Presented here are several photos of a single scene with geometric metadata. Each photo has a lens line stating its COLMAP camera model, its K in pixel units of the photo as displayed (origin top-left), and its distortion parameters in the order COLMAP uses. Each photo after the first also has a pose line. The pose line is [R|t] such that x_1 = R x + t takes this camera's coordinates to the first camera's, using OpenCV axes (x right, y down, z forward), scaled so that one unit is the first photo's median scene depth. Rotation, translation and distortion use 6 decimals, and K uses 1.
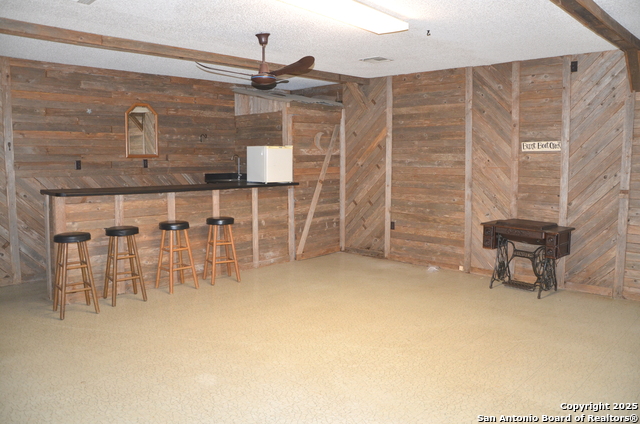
lens RADIAL K [[495.2, 0, 324.4], [0, 495.2, 208.4], [0, 0, 1]] dist [-0.132748, 0.078750]
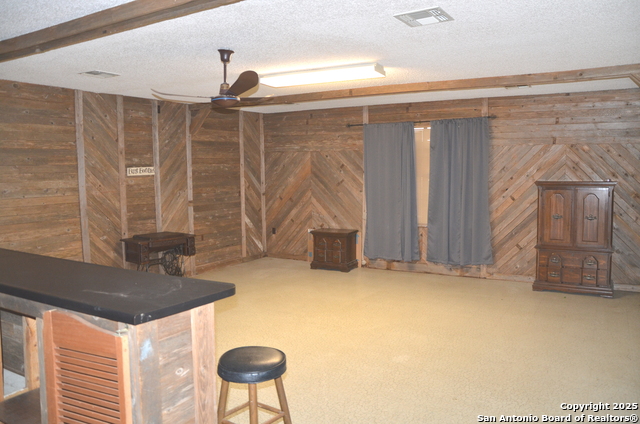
lens RADIAL K [[495.2, 0, 323.1], [0, 495.2, 212.2], [0, 0, 1]] dist [-0.132748, 0.078750]
pose [[-0.214941, -0.086768, 0.972765, -0.783291], [0.108040, 0.987819, 0.111983, -0.108736], [-0.970633, 0.129168, -0.202949, 0.778329]]
